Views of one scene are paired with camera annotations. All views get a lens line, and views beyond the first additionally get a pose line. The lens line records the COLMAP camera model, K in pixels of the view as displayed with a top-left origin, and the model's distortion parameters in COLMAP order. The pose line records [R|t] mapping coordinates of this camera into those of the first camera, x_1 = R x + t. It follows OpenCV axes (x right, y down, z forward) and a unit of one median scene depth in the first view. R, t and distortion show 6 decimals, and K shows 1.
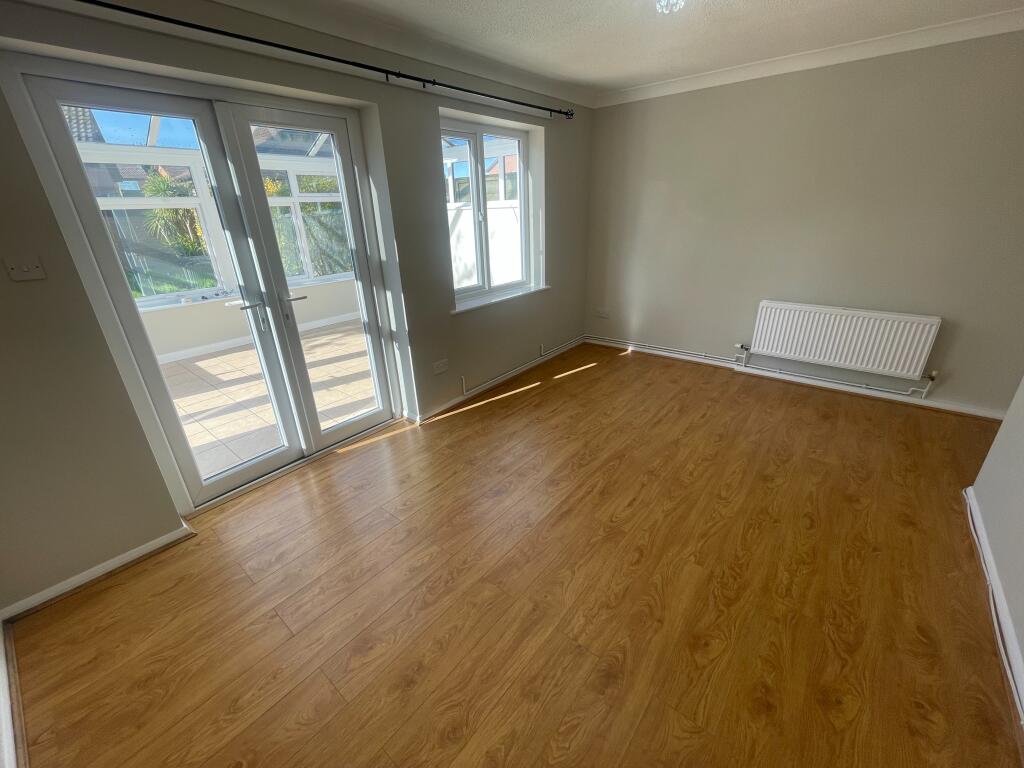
lens RADIAL K [[422.3, 0, 512.0], [0, 422.3, 384.0], [0, 0, 1]] dist [0.000046, -0.000005]
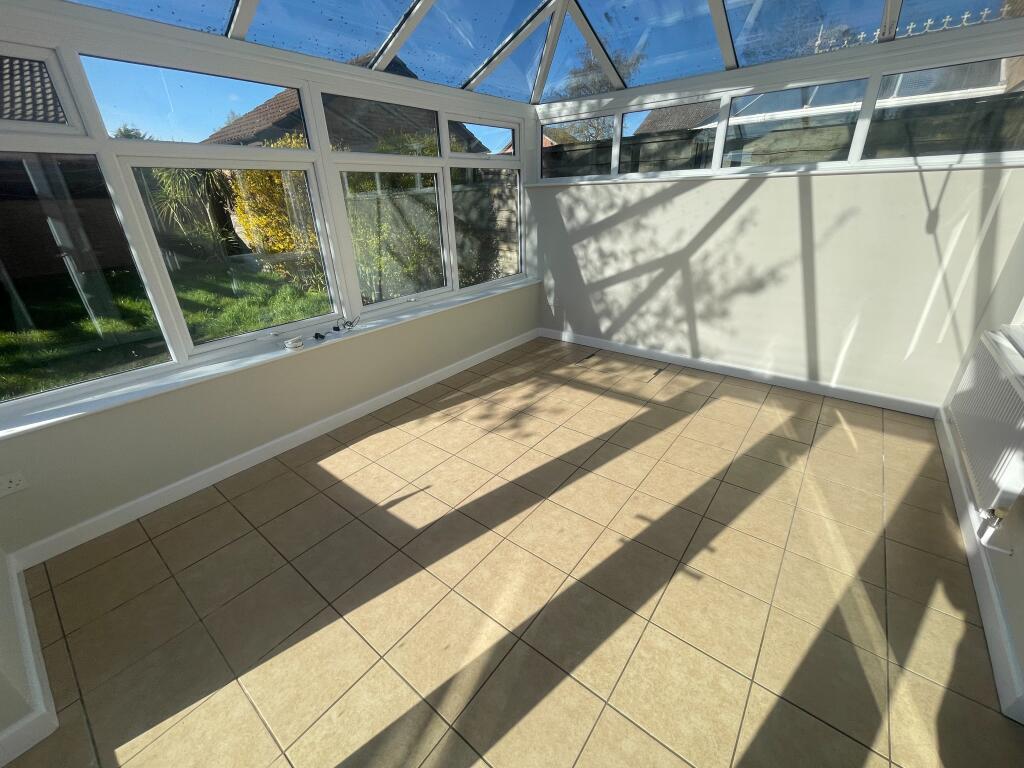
lens RADIAL K [[409.6, 0, 509.3], [0, 409.6, 378.5], [0, 0, 1]] dist [-0.001780, -0.000371]
pose [[0.999728, -0.018060, 0.014763, -0.476326], [0.017500, 0.999153, 0.037245, -0.161015], [-0.015423, -0.036976, 0.999197, 0.440348]]
